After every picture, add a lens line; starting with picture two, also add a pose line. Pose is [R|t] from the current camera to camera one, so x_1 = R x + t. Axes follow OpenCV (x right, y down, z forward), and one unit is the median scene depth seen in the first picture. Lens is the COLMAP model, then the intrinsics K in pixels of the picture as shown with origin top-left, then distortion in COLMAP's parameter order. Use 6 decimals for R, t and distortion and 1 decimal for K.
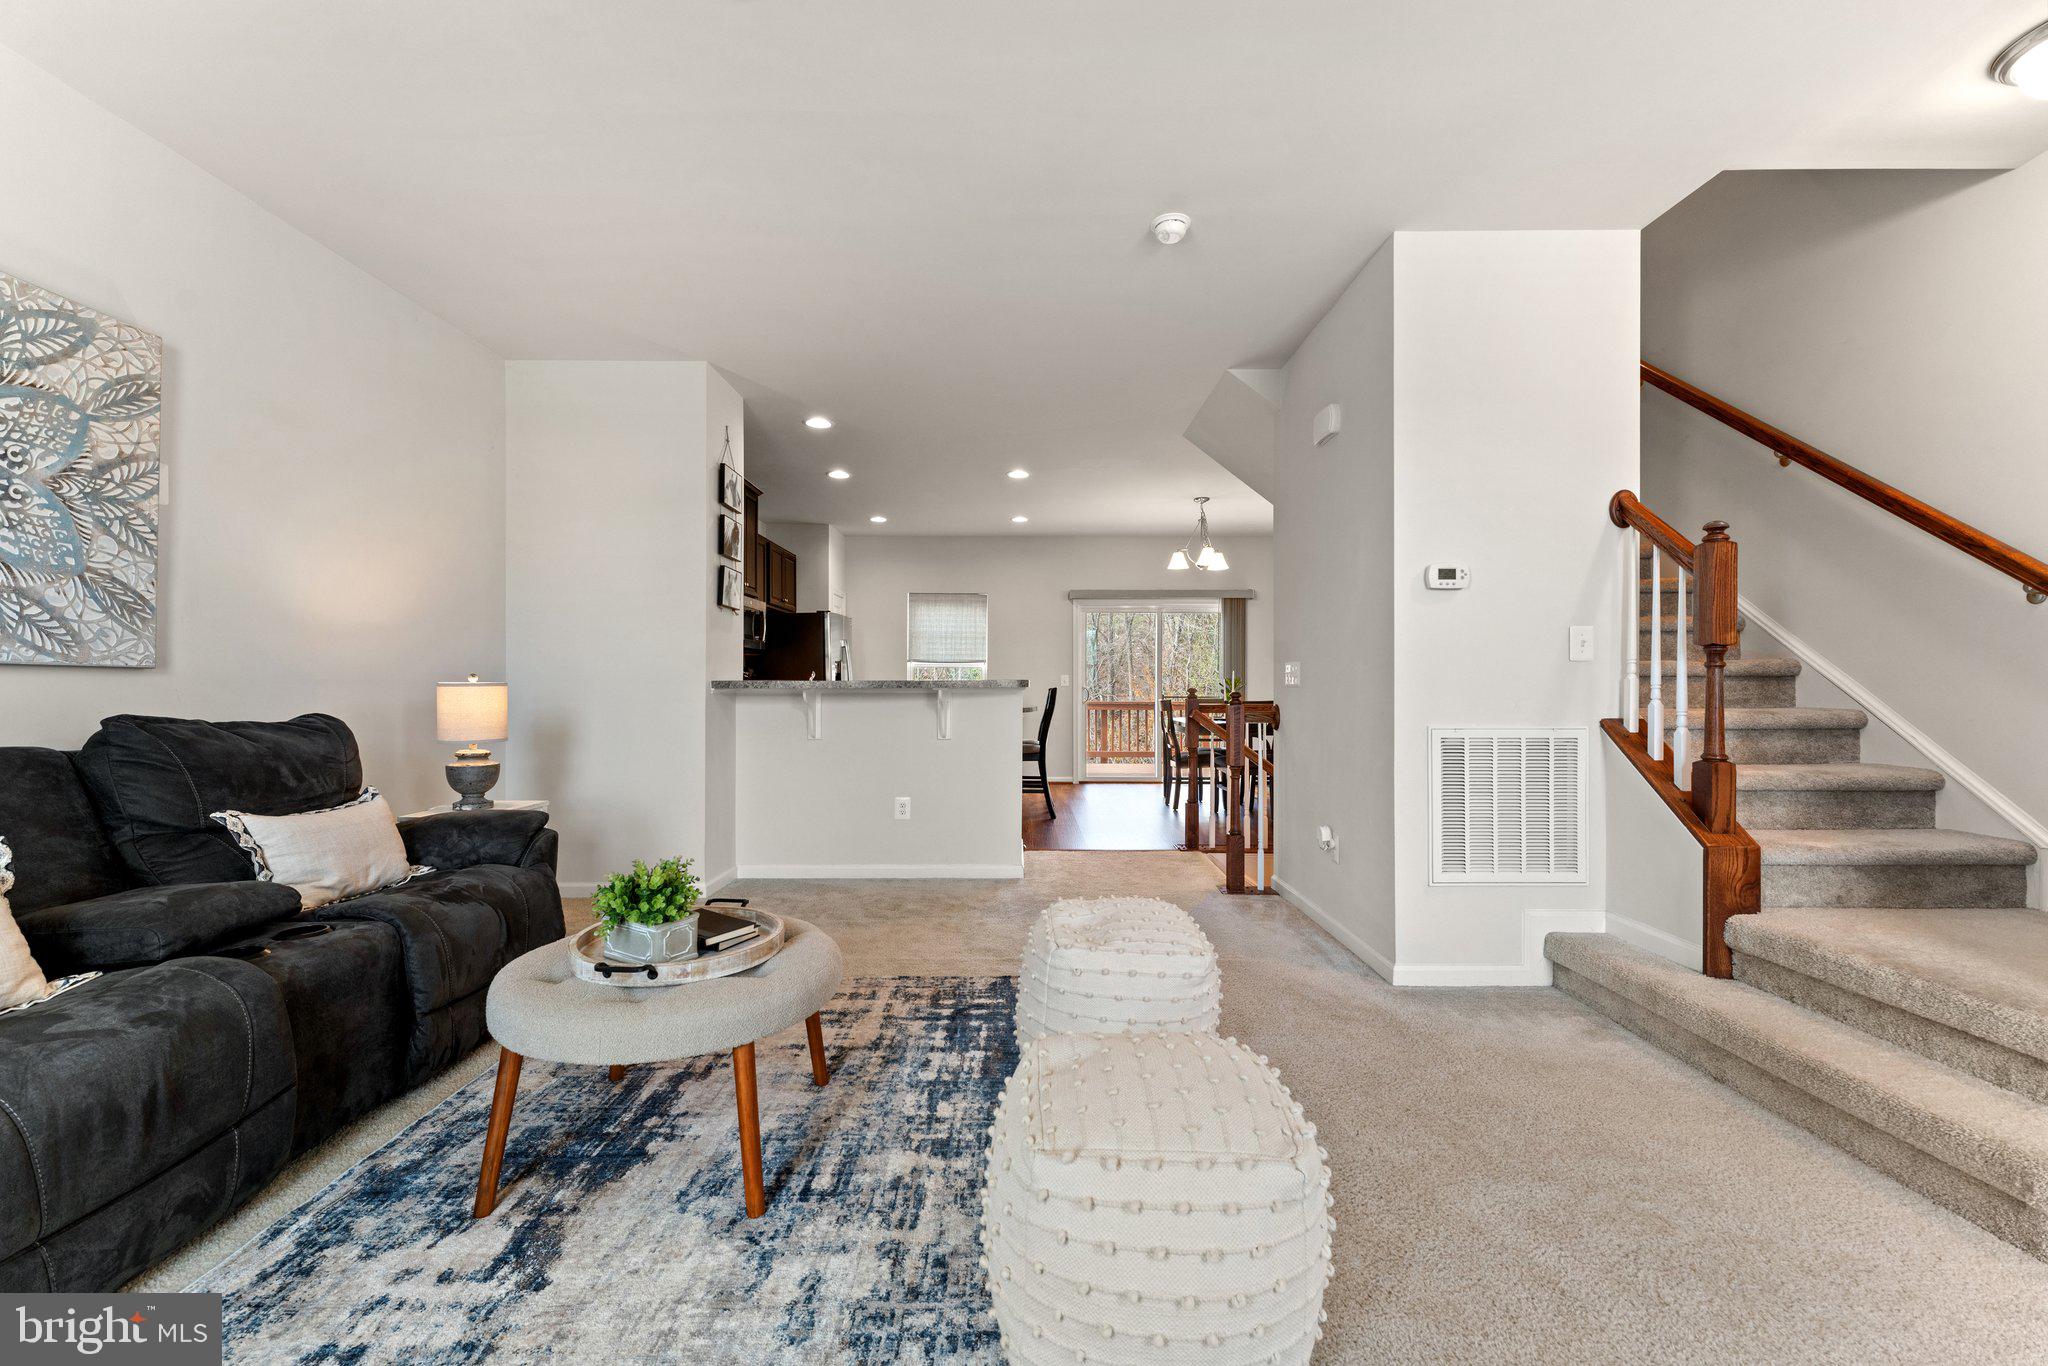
lens RADIAL K [[815.1, 0, 1027.1], [0, 815.1, 680.5], [0, 0, 1]] dist [-0.000965, 0.001122]
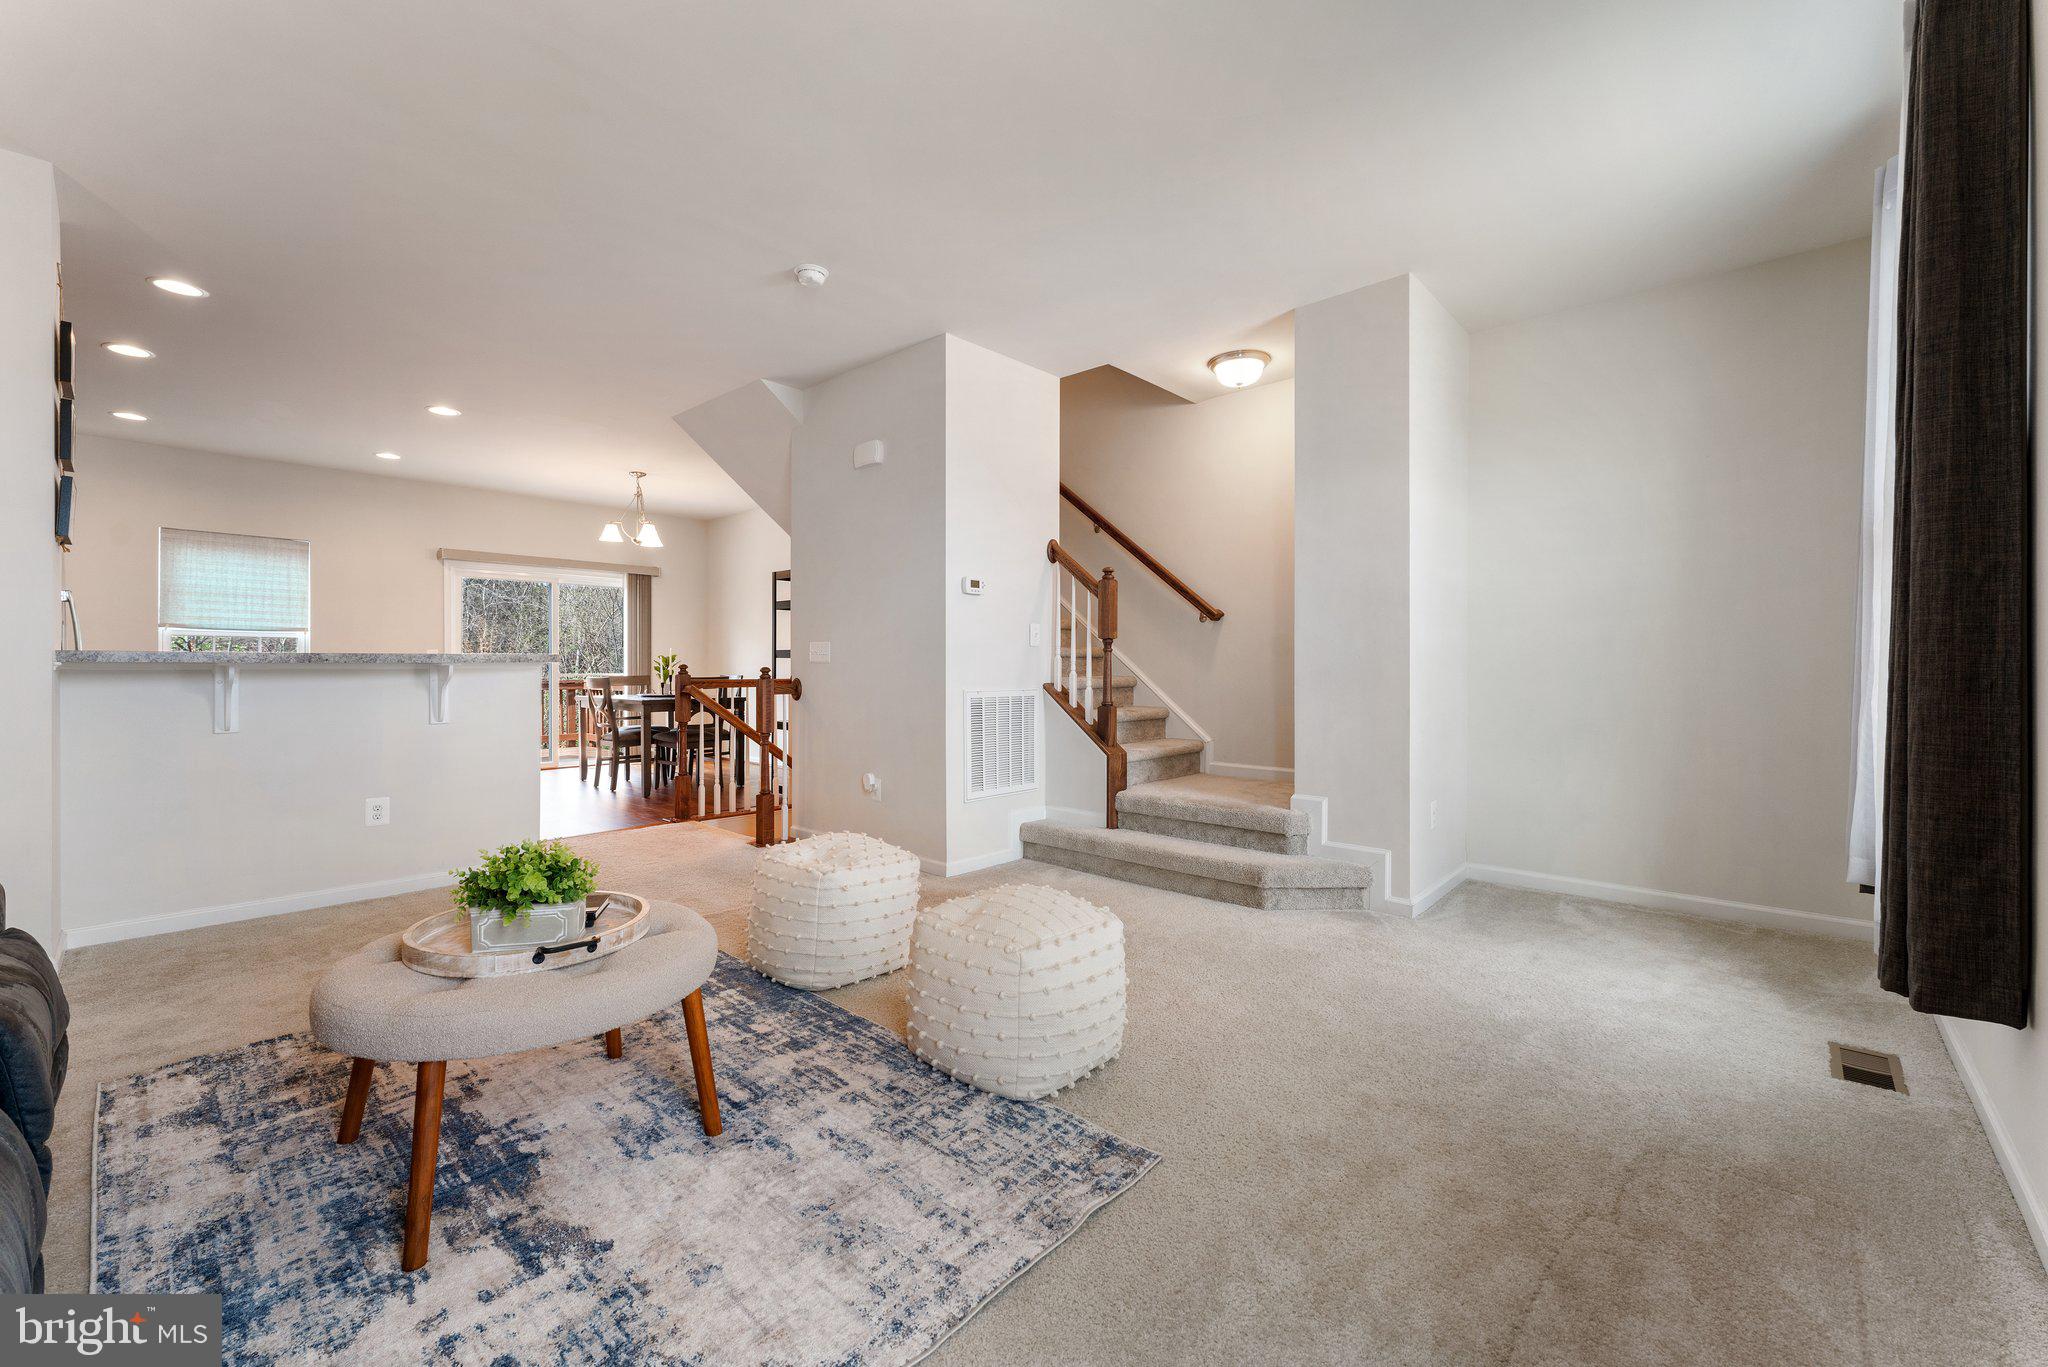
lens RADIAL K [[815.1, 0, 1019.0], [0, 815.1, 667.0], [0, 0, 1]] dist [-0.000965, 0.001122]
pose [[0.676403, -0.000479, 0.736532, -0.574367], [-0.007108, 0.999949, 0.007177, 0.005134], [-0.736498, -0.010090, 0.676365, -0.034506]]
